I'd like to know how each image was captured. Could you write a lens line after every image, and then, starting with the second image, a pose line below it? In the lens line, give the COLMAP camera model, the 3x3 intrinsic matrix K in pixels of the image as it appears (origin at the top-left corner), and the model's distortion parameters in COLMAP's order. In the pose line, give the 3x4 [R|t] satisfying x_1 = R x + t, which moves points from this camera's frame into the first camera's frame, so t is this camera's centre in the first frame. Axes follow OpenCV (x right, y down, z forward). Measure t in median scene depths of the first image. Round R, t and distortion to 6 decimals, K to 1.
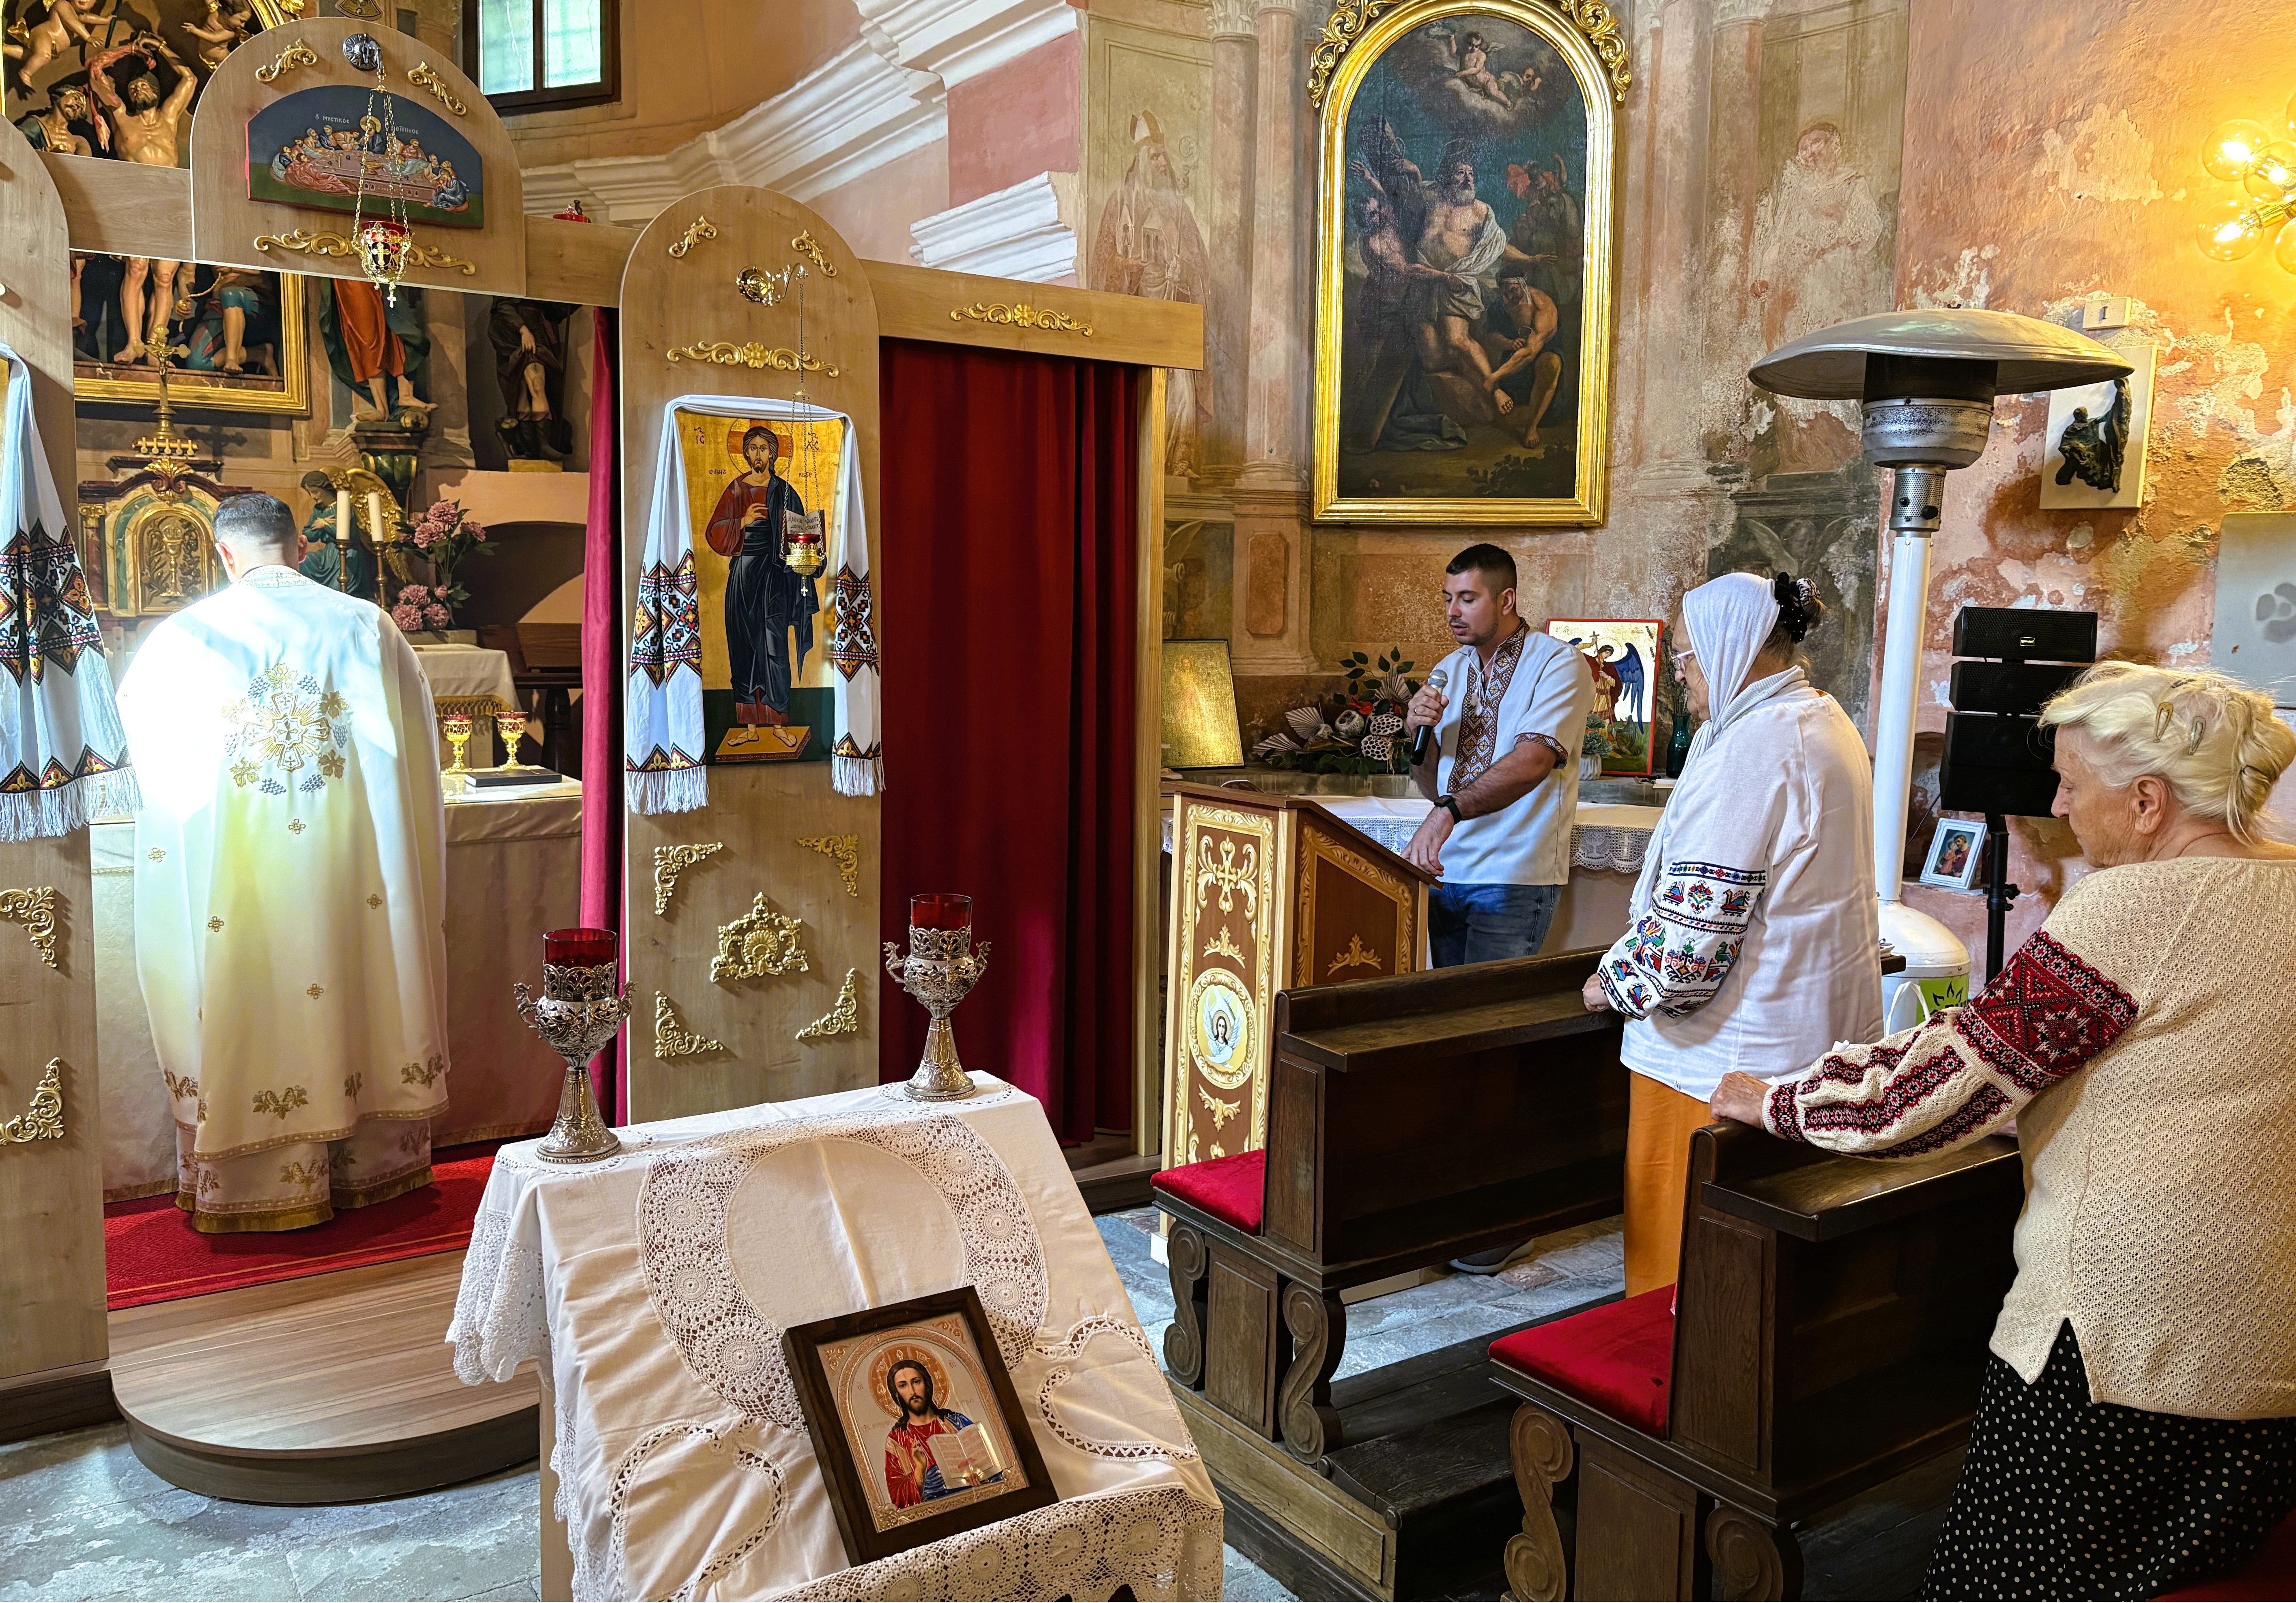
lens RADIAL K [[1720.5, 0, 1145.9], [0, 1720.5, 756.9], [0, 0, 1]] dist [0.035789, -0.040755]
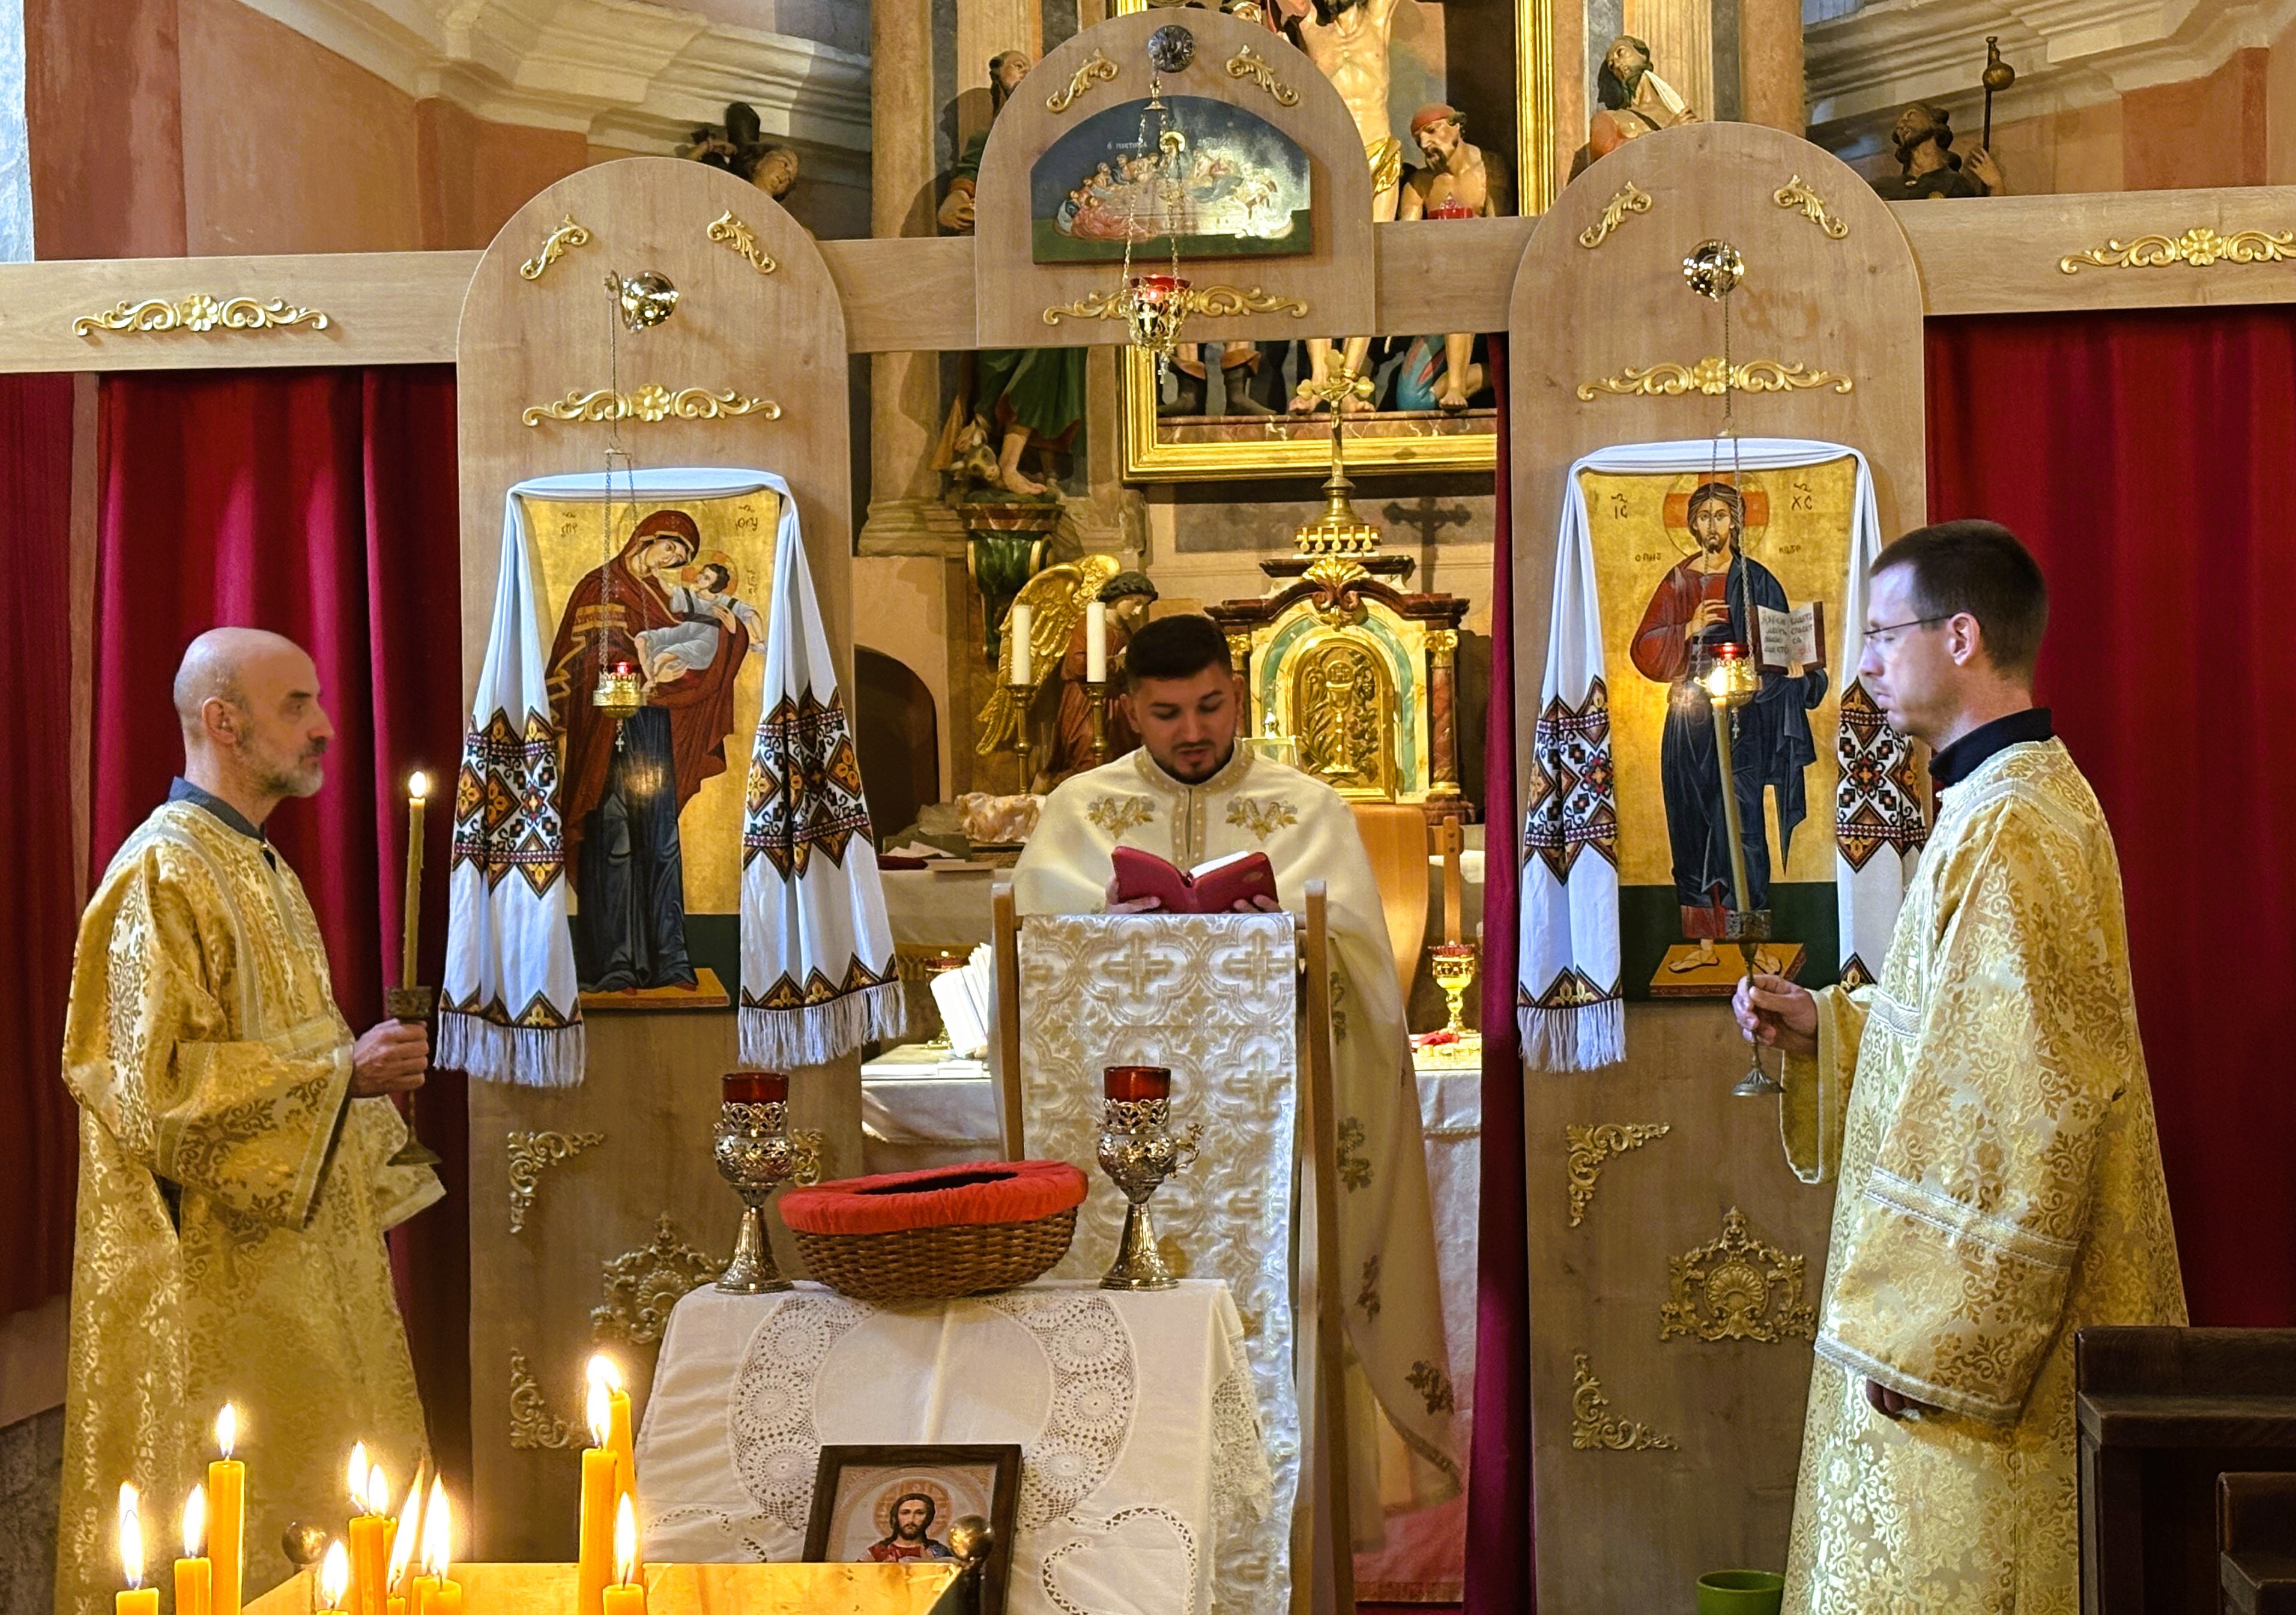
lens RADIAL K [[4017.1, 0, 1148.0], [0, 4017.1, 807.5], [0, 0, 1]] dist [0.180121, -0.159166]
pose [[0.765370, -0.023159, -0.643174, 0.438102], [-0.028402, 0.997163, -0.069703, 0.032350], [0.642964, 0.071616, 0.762541, -0.218265]]
